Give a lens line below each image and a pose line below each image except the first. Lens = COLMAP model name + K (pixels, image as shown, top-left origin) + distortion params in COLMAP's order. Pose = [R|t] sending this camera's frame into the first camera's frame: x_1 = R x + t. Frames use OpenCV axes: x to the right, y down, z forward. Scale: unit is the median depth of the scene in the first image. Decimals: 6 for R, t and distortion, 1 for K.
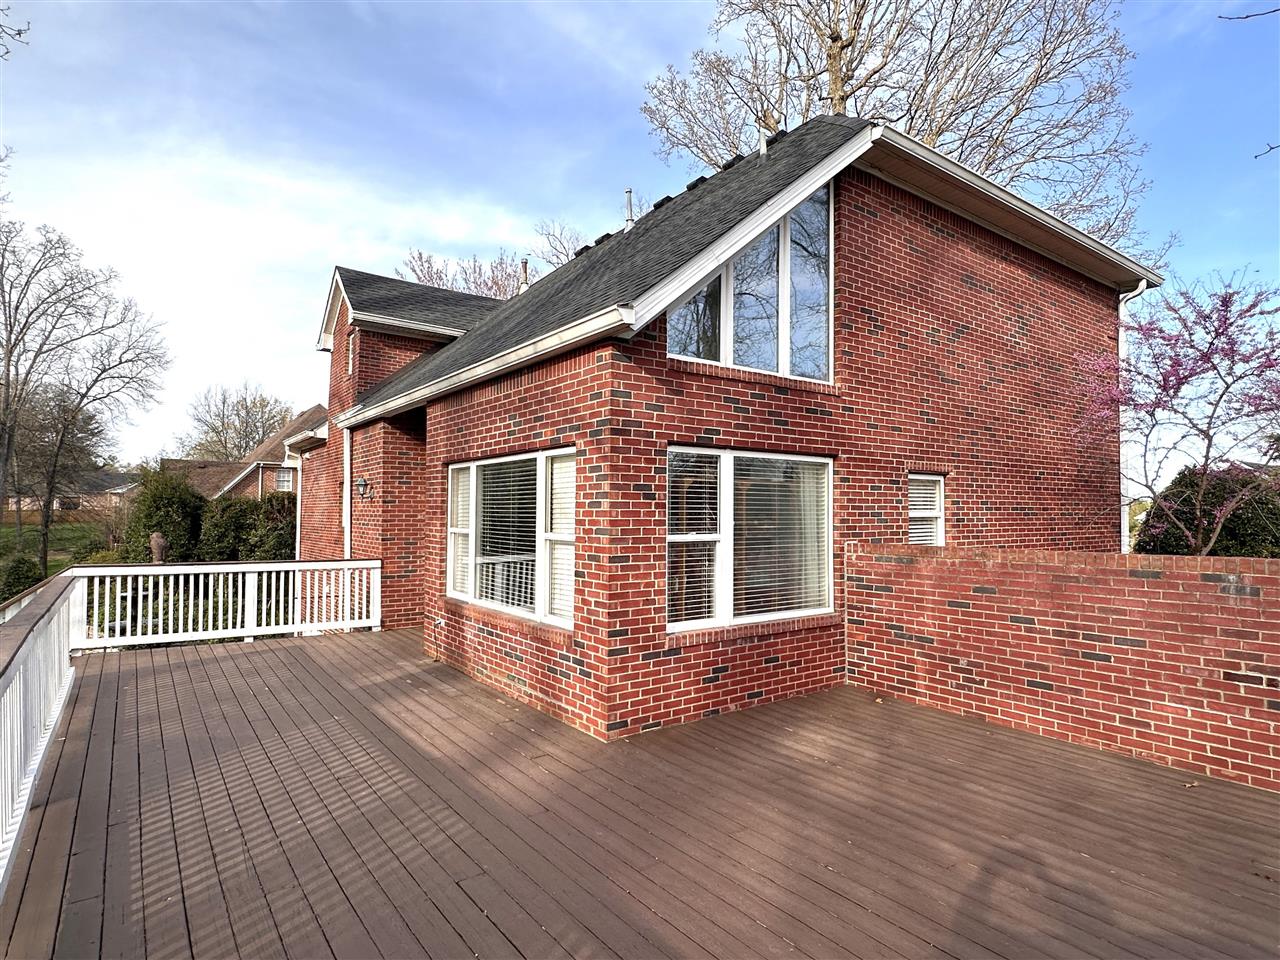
lens RADIAL K [[697.8, 0, 640.9], [0, 697.8, 487.5], [0, 0, 1]] dist [-0.006425, 0.001840]
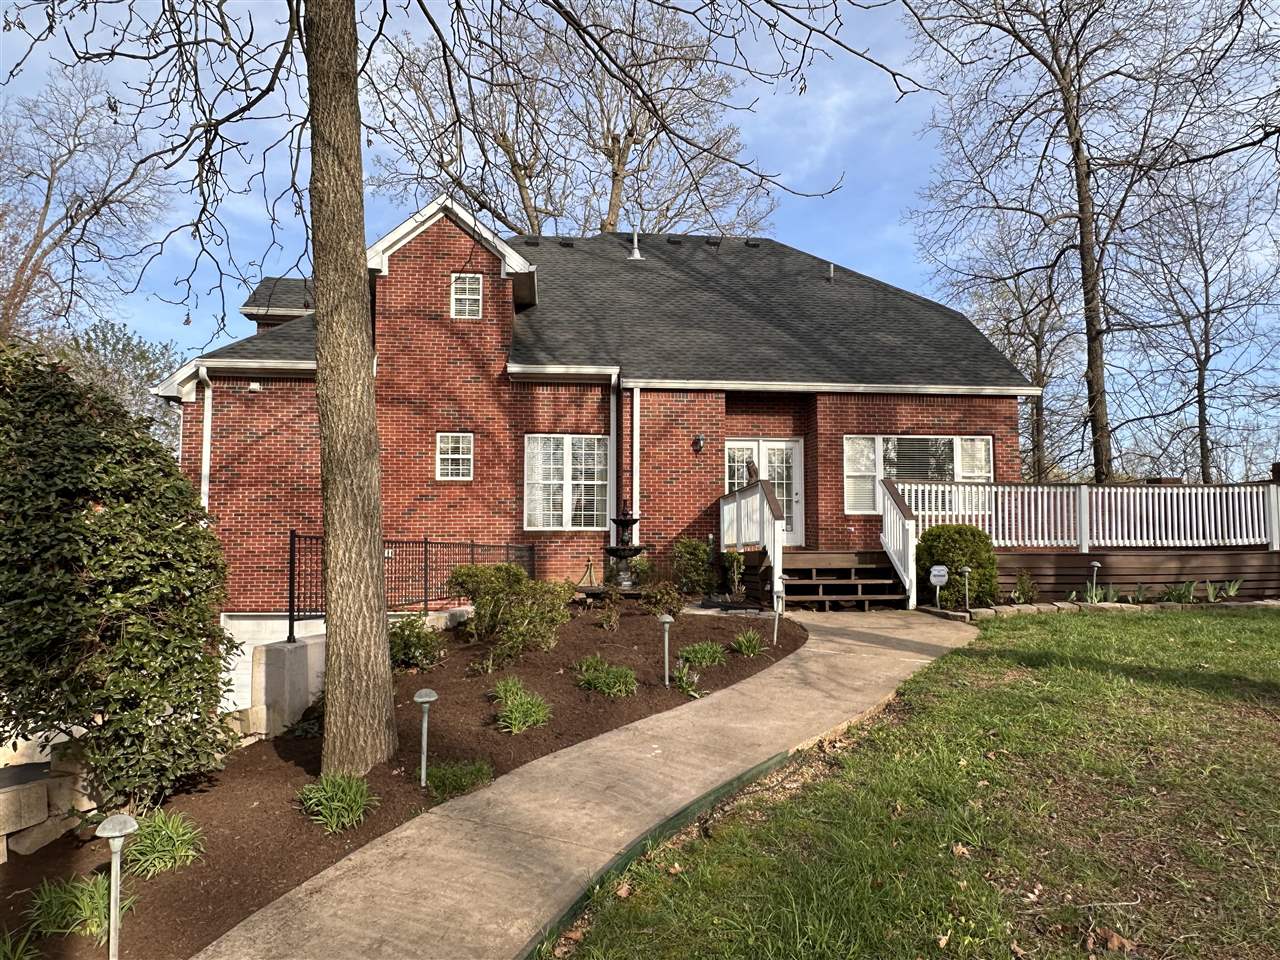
lens RADIAL K [[858.8, 0, 635.3], [0, 858.8, 482.9], [0, 0, 1]] dist [-0.007522, -0.001879]
pose [[0.501710, 0.064991, 0.862591, -2.113869], [-0.025375, 0.997850, -0.060423, 0.202000], [-0.864664, 0.008426, 0.502280, 0.388133]]
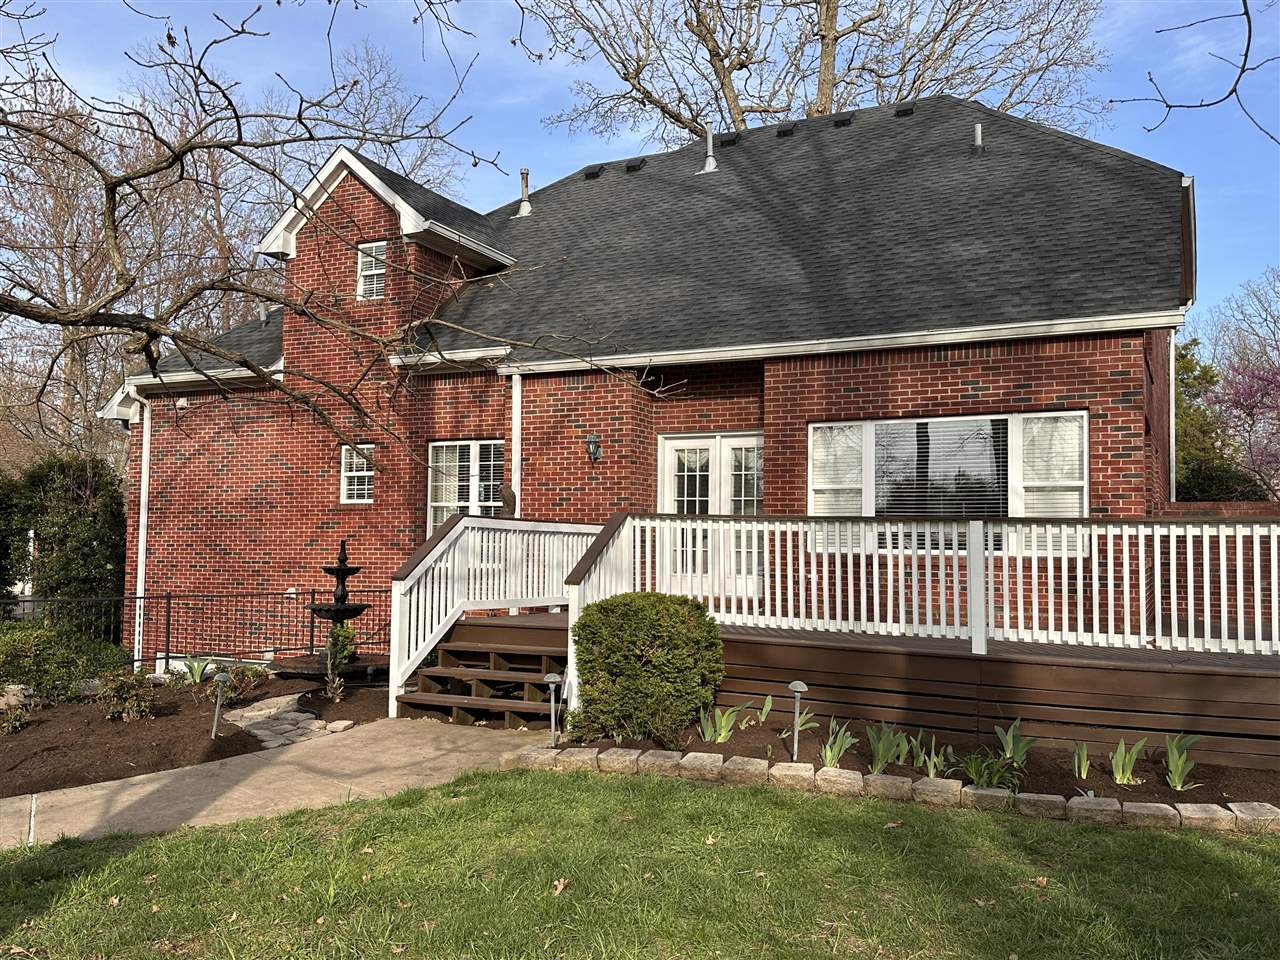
lens RADIAL K [[1089.1, 0, 642.9], [0, 1089.1, 491.6], [0, 0, 1]] dist [0.082172, -0.047739]
pose [[0.889548, 0.028488, 0.455953, -1.133845], [-0.023517, 0.999586, -0.016574, 0.092260], [-0.456236, 0.004021, 0.889850, -0.274267]]
